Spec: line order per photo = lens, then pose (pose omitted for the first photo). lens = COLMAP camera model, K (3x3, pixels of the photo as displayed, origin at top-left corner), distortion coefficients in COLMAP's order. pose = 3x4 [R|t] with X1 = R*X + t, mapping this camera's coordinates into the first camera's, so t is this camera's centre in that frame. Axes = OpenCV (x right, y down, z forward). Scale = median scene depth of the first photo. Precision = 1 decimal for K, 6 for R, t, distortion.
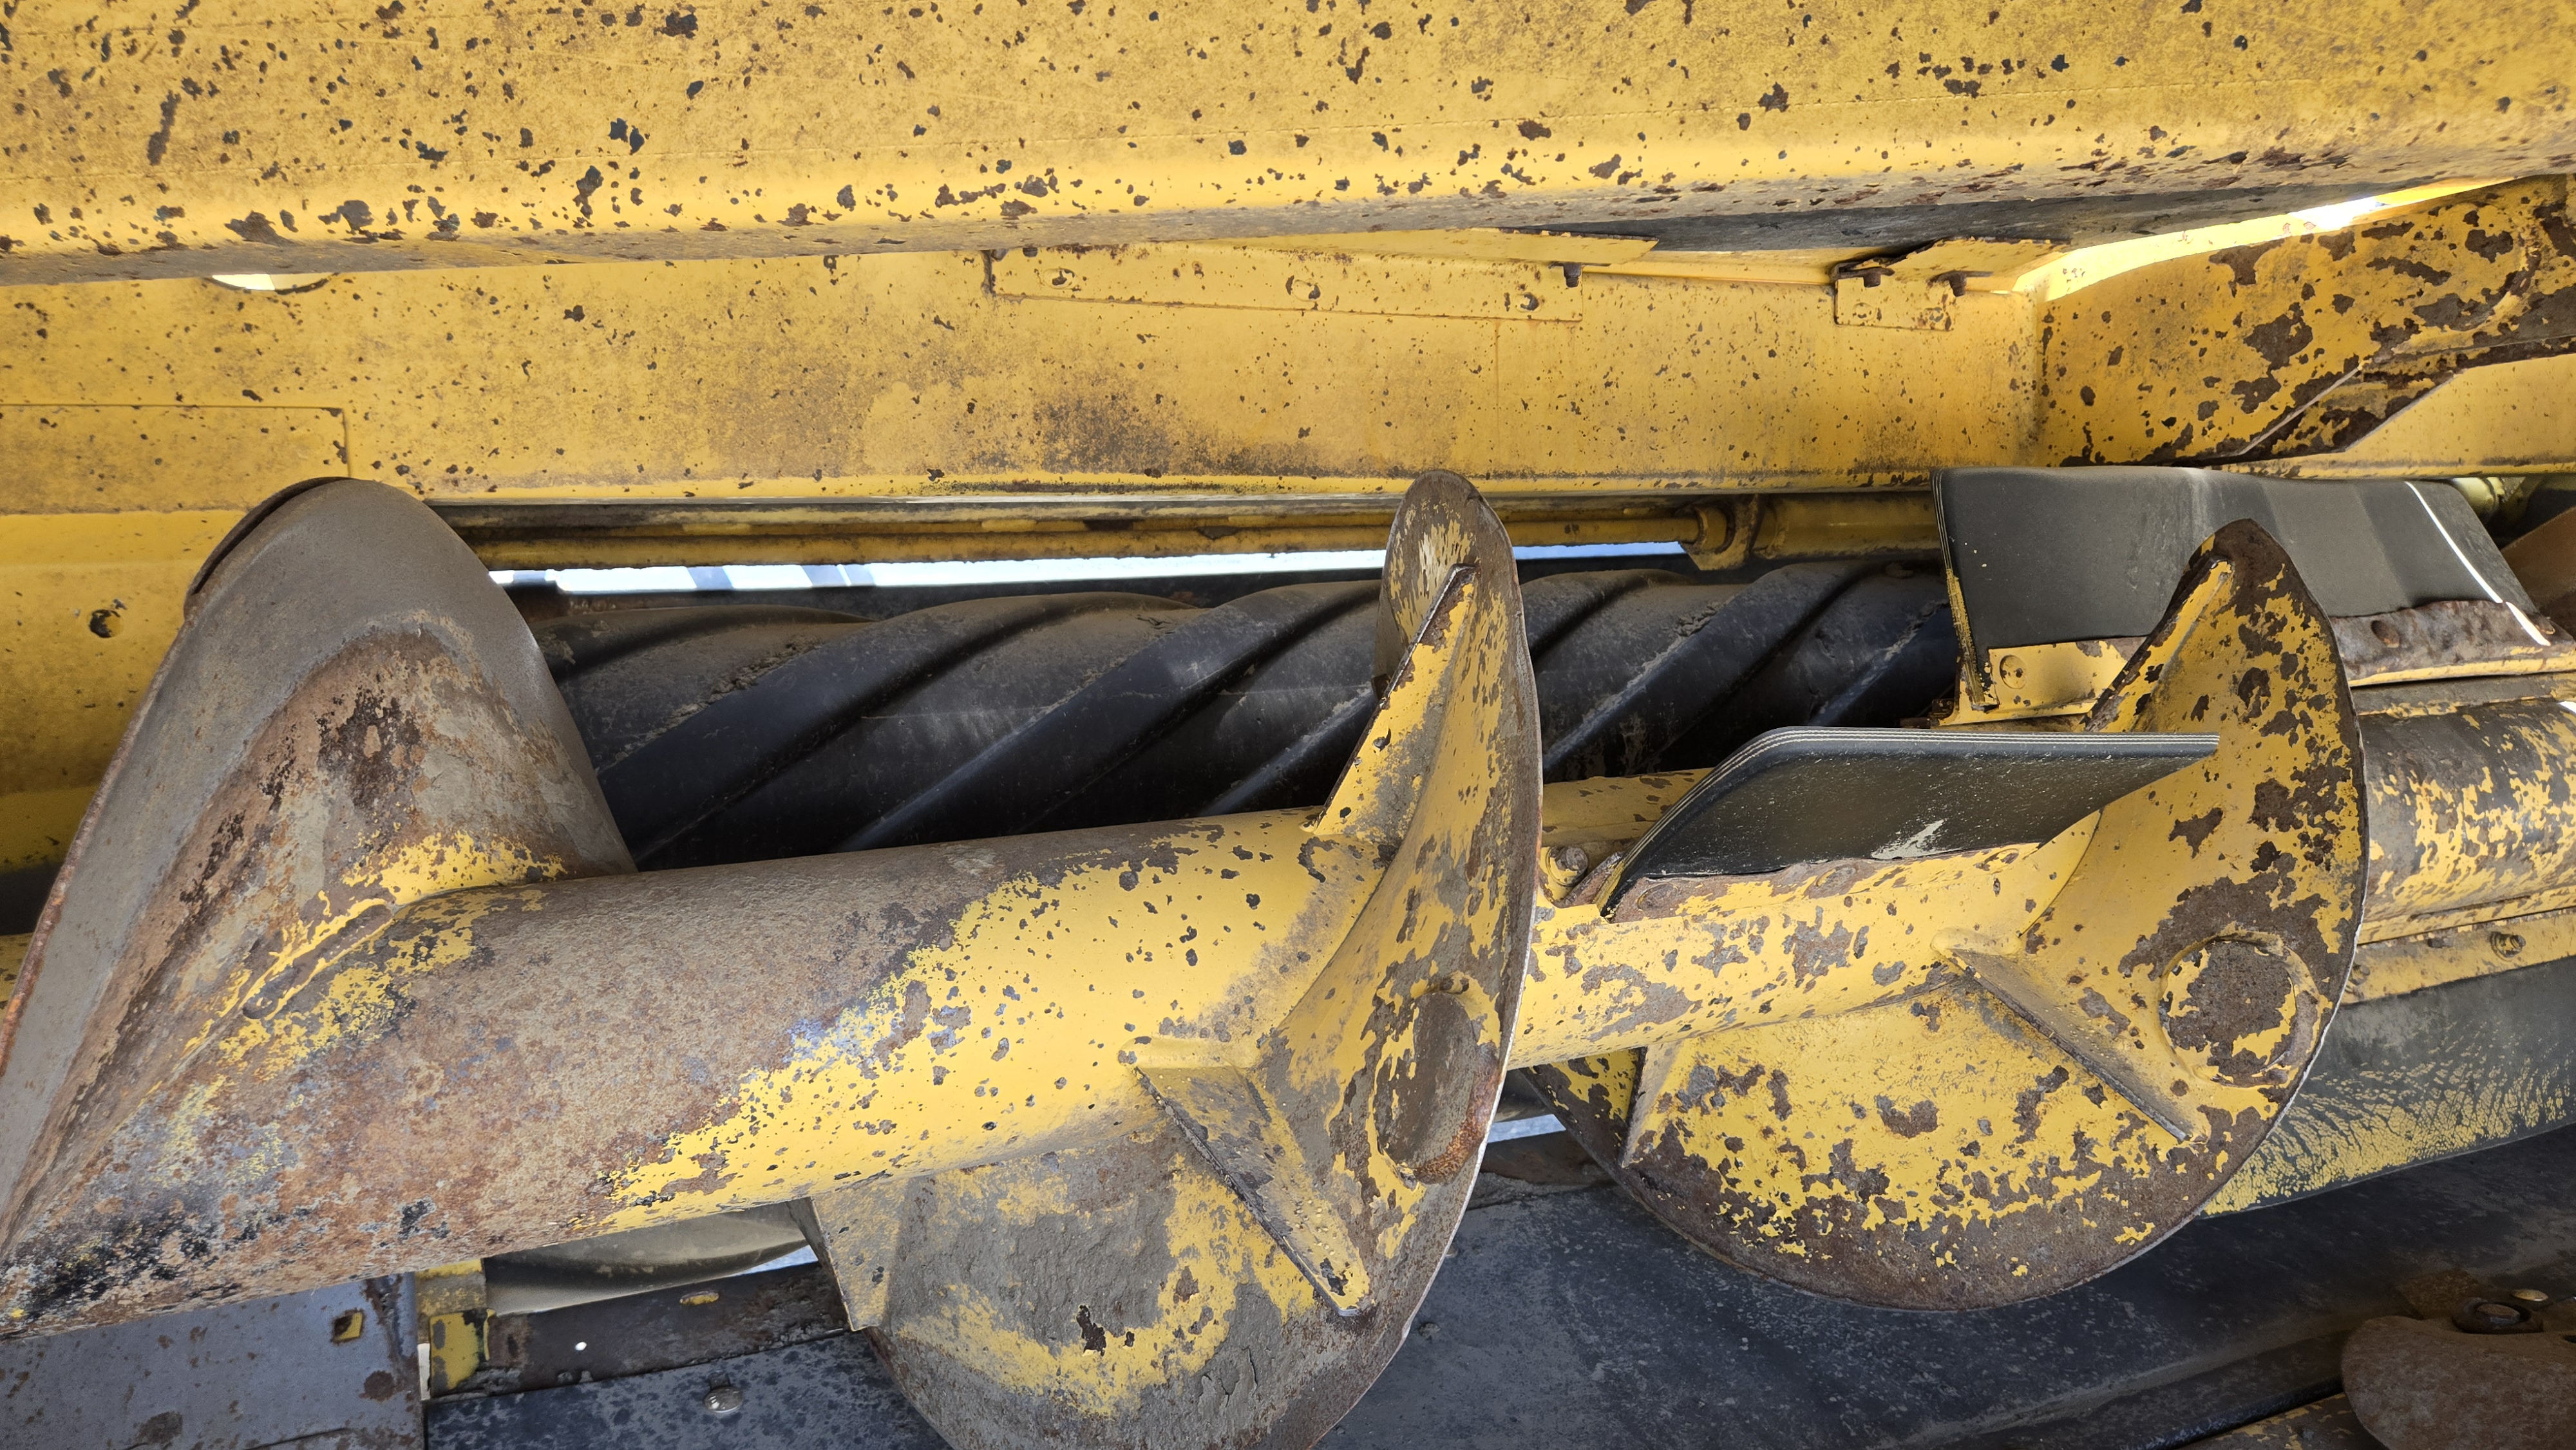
lens RADIAL K [[1803.2, 0, 1232.9], [0, 1803.2, 711.6], [0, 0, 1]] dist [0.103034, -0.099436]
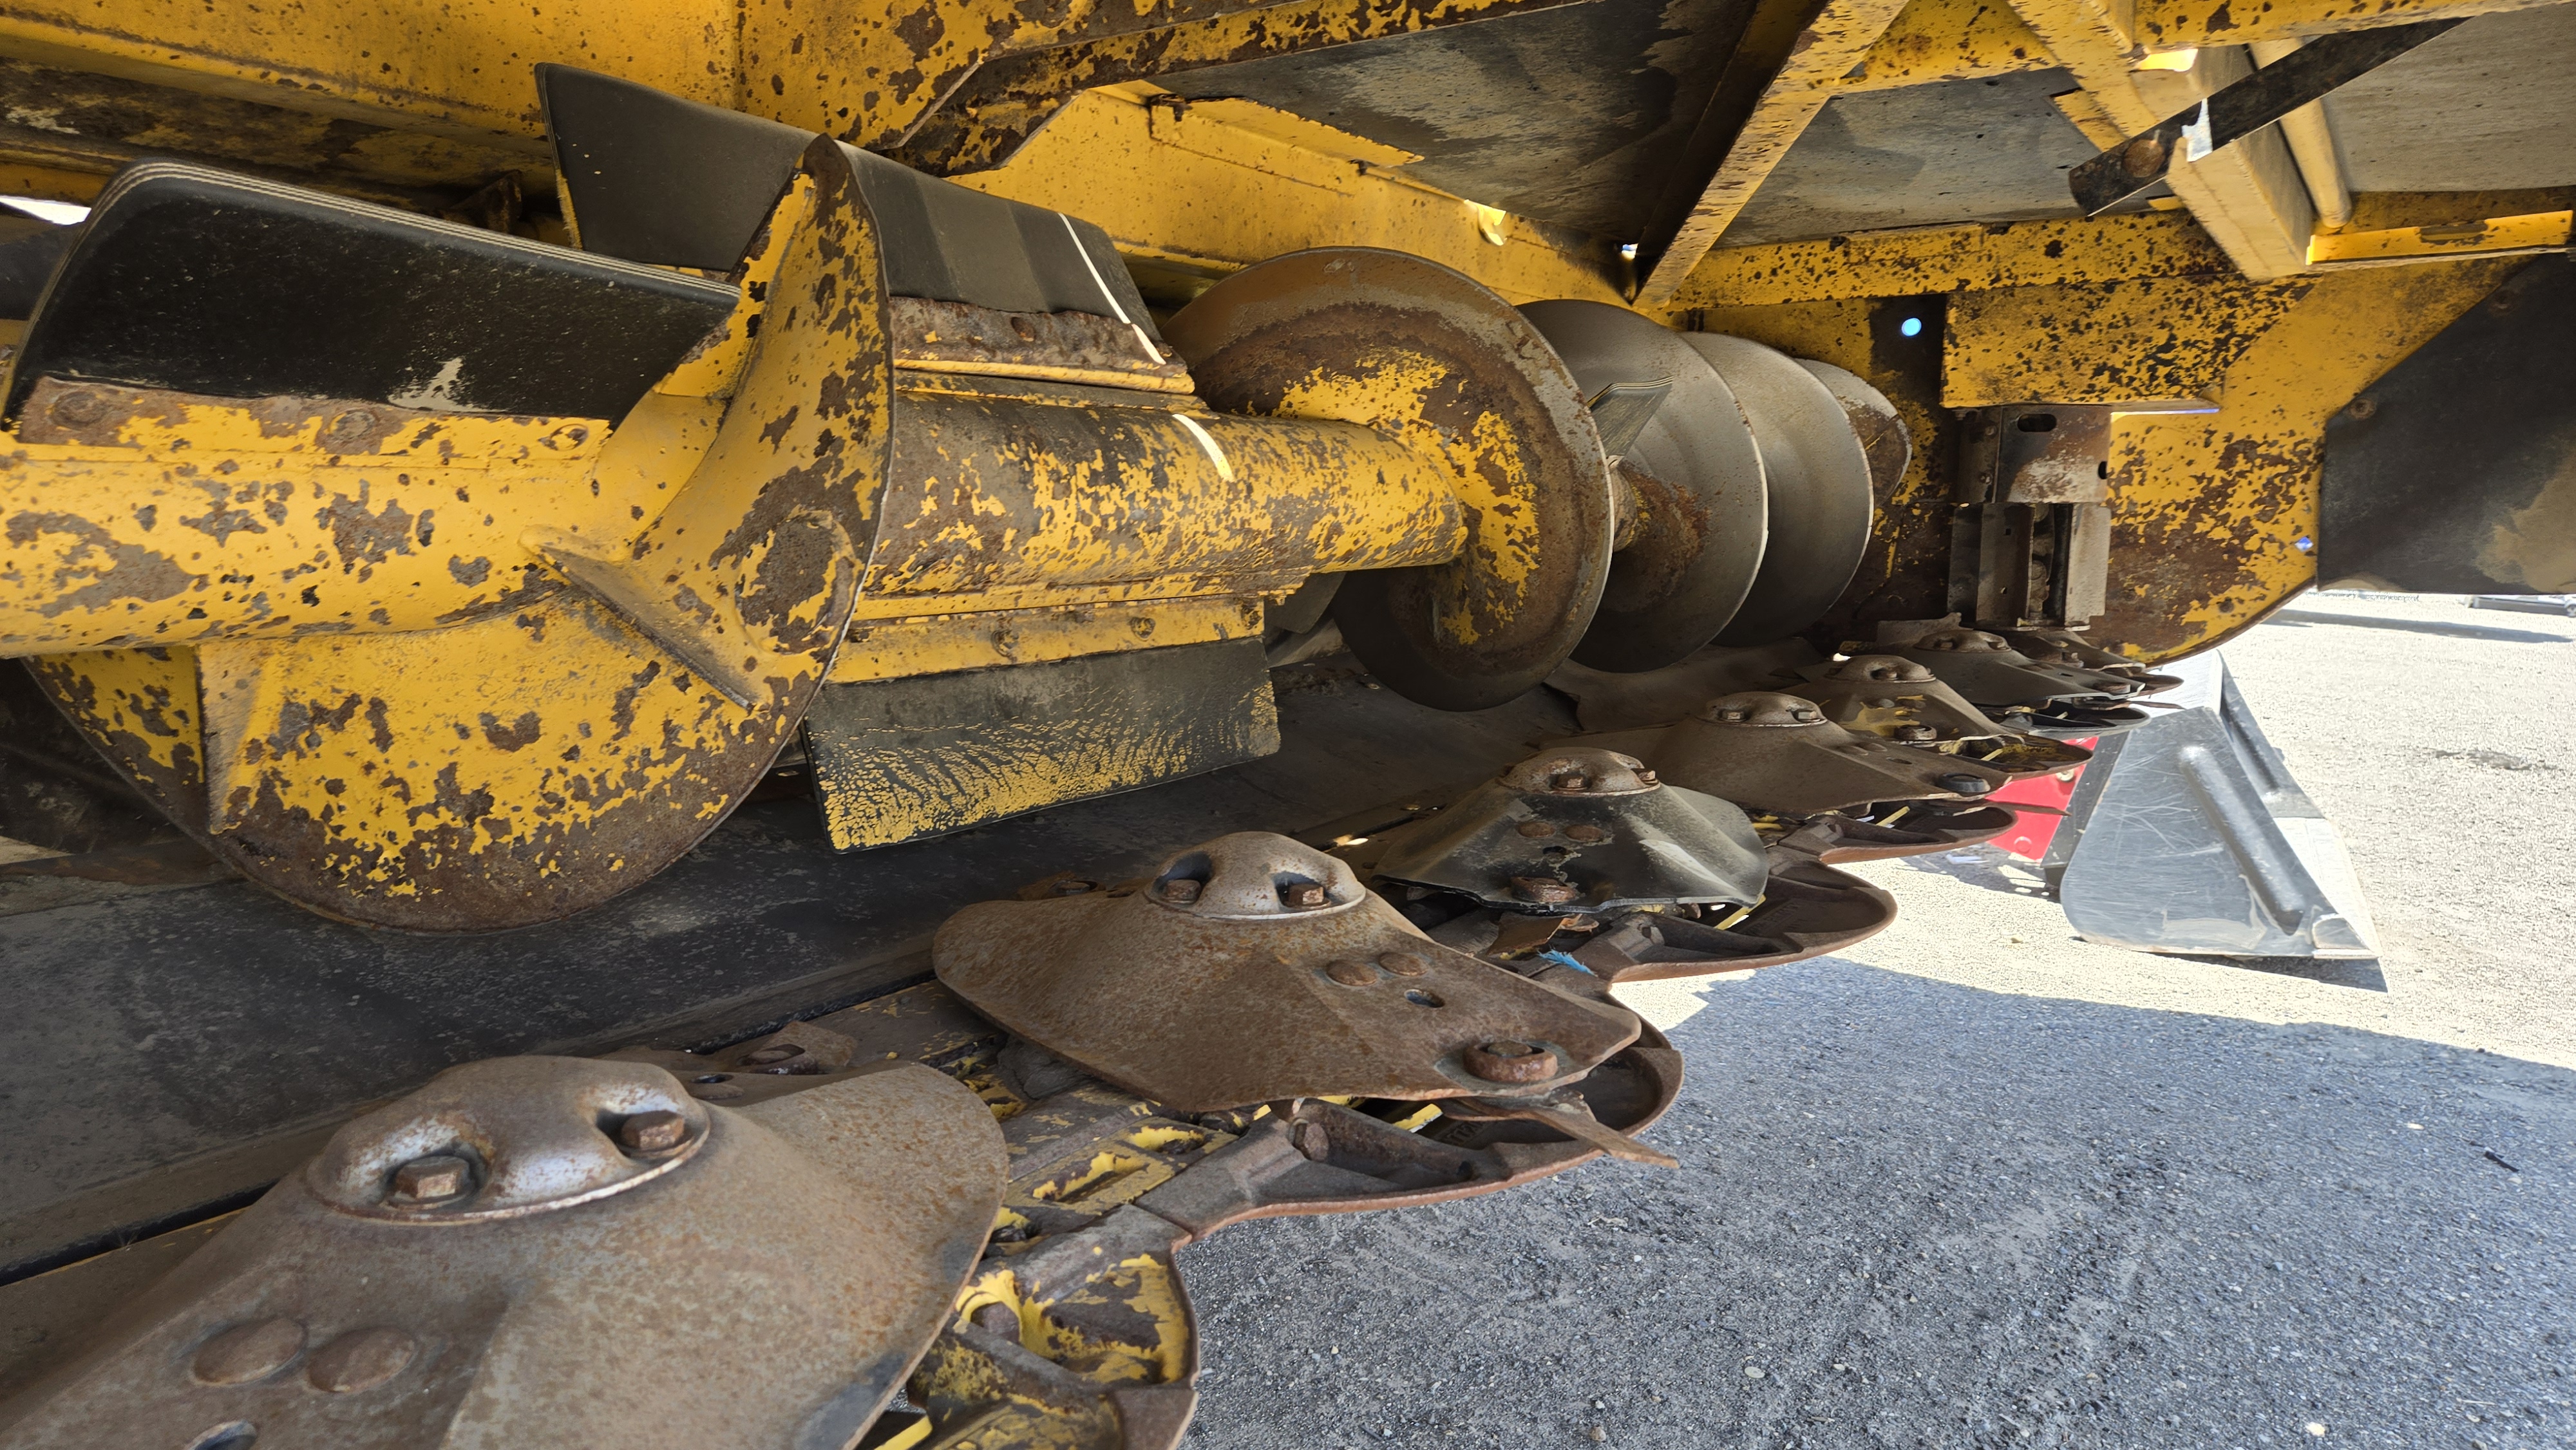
lens RADIAL K [[1803.2, 0, 1232.9], [0, 1803.2, 711.6], [0, 0, 1]] dist [0.103034, -0.099436]
pose [[0.850281, -0.036060, 0.525092, 0.185447], [0.001525, 0.997815, 0.066054, 0.147617], [-0.526327, -0.055364, 0.848478, -0.014622]]
